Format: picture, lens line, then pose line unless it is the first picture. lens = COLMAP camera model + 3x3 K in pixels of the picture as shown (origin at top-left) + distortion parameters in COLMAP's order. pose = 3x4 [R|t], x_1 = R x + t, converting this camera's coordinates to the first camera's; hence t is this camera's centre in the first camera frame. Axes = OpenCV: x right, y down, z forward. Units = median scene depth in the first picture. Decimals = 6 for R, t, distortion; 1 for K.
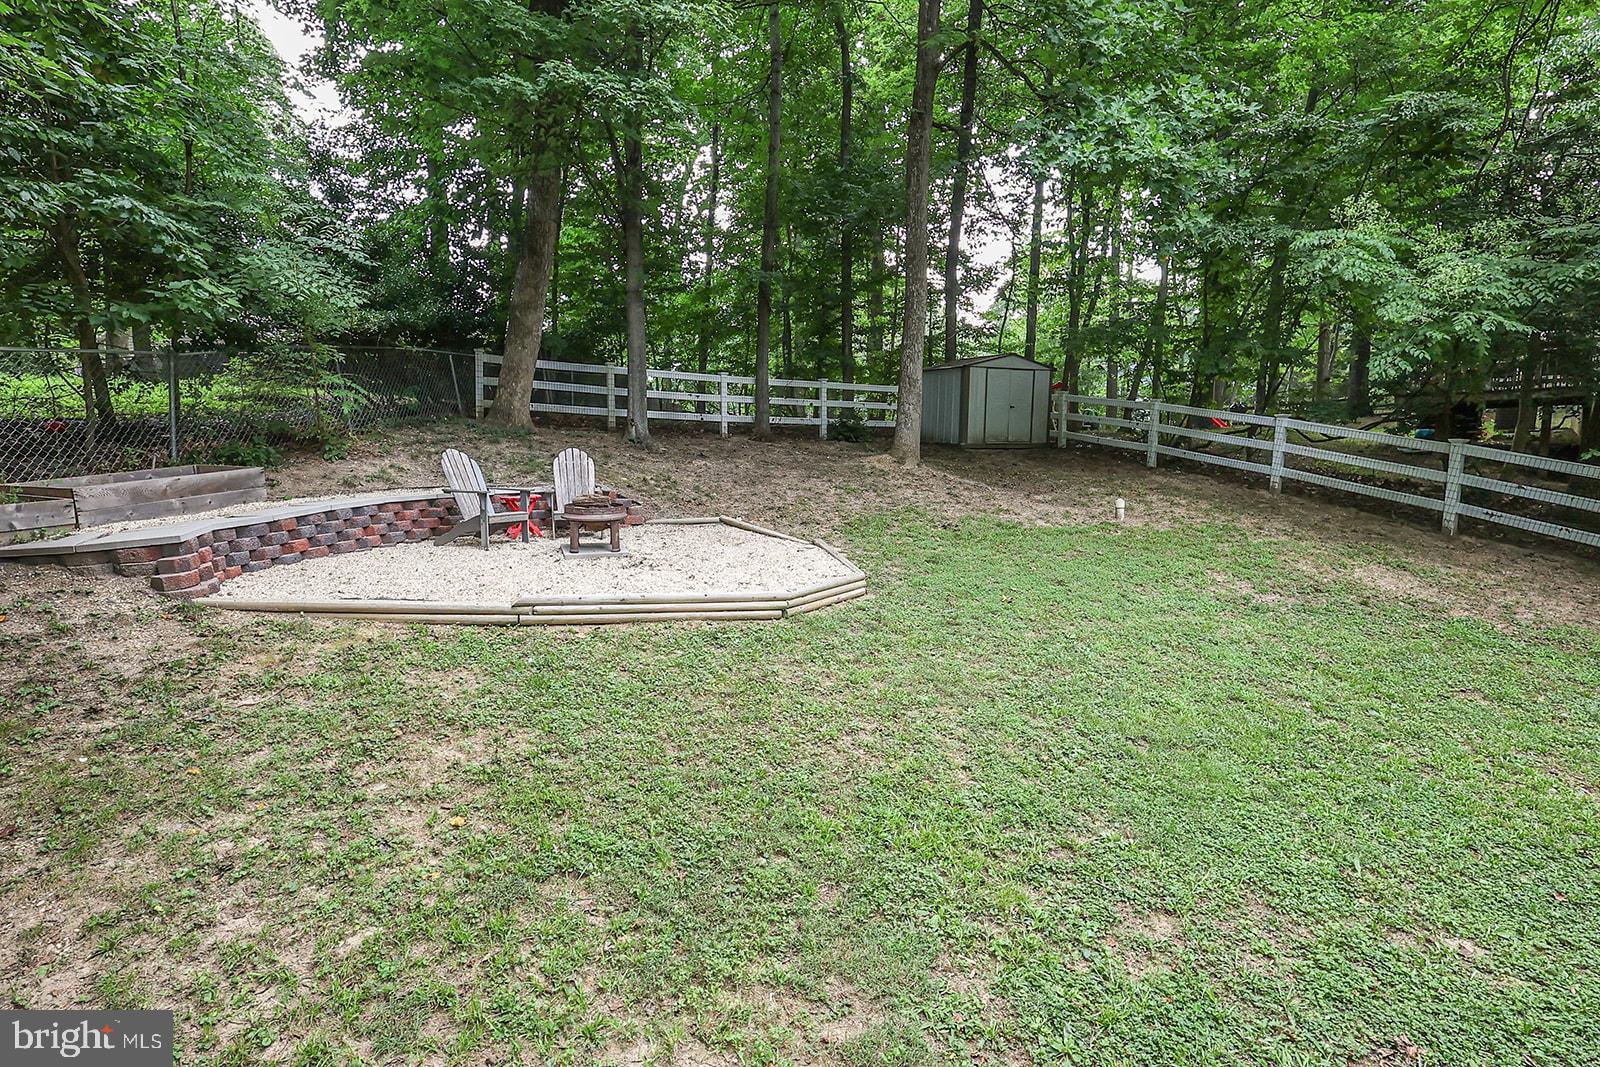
lens RADIAL K [[740.1, 0, 801.9], [0, 740.1, 534.2], [0, 0, 1]] dist [-0.002629, 0.000661]
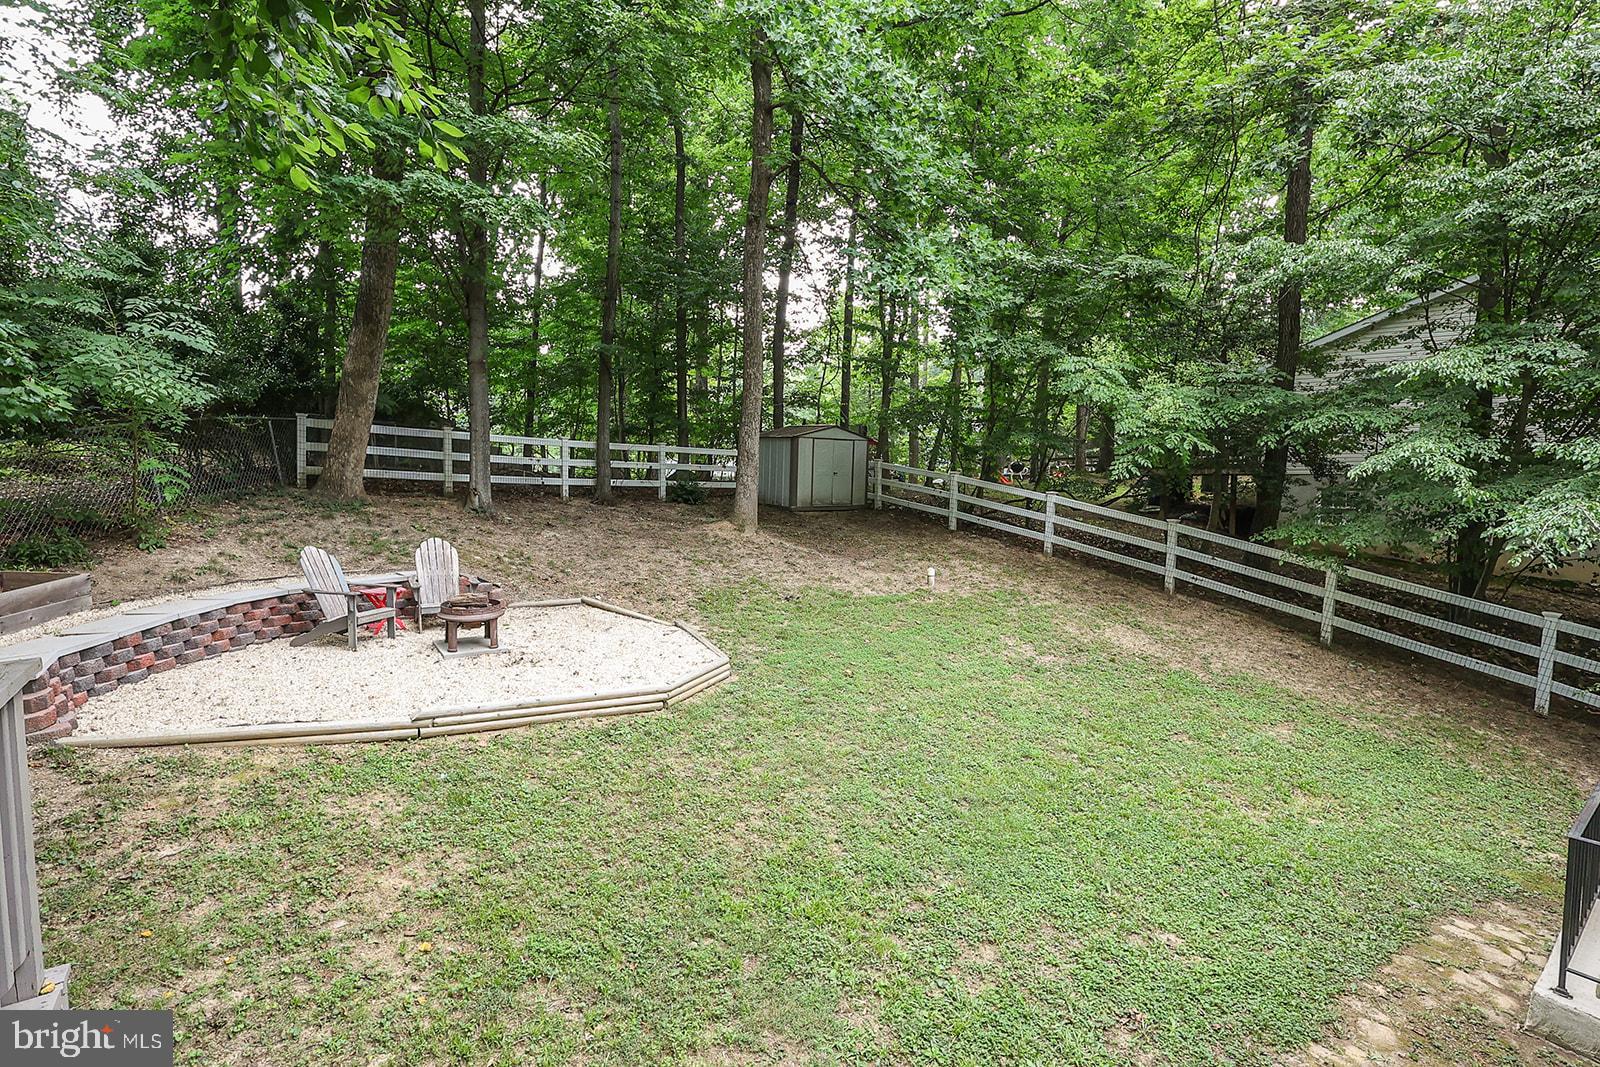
lens RADIAL K [[740.1, 0, 801.9], [0, 740.1, 534.2], [0, 0, 1]] dist [-0.002629, 0.000661]
pose [[0.969005, -0.004842, 0.246993, -0.091853], [0.013310, 0.999379, -0.032627, -0.104339], [-0.246682, 0.034903, 0.968468, -0.139616]]
